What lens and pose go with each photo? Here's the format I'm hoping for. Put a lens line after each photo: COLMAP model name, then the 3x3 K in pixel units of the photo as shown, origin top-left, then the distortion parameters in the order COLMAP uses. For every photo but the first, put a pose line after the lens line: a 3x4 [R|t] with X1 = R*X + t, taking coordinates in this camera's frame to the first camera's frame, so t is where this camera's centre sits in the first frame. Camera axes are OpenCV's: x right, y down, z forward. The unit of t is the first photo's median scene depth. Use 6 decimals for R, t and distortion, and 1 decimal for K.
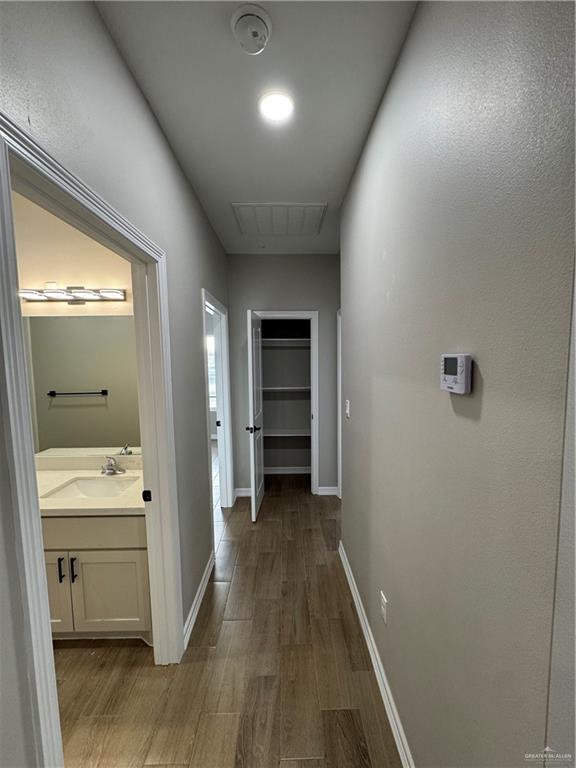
lens RADIAL K [[304.8, 0, 292.0], [0, 304.8, 386.1], [0, 0, 1]] dist [-0.003015, 0.000714]
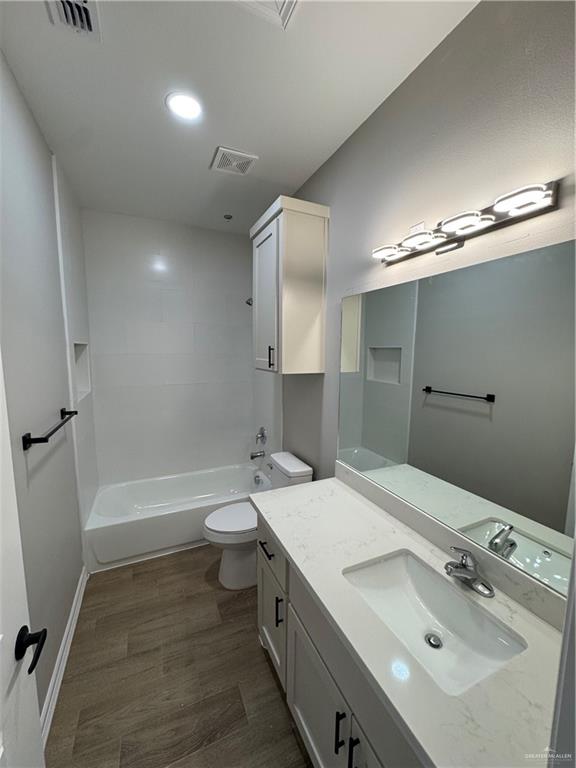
lens RADIAL K [[304.8, 0, 284.7], [0, 304.8, 383.6], [0, 0, 1]] dist [-0.003015, 0.000714]
pose [[0.382202, 0.113509, -0.917081, -0.282418], [-0.089160, 0.992327, 0.085665, -0.047687], [0.919767, 0.049026, 0.389390, 0.513940]]
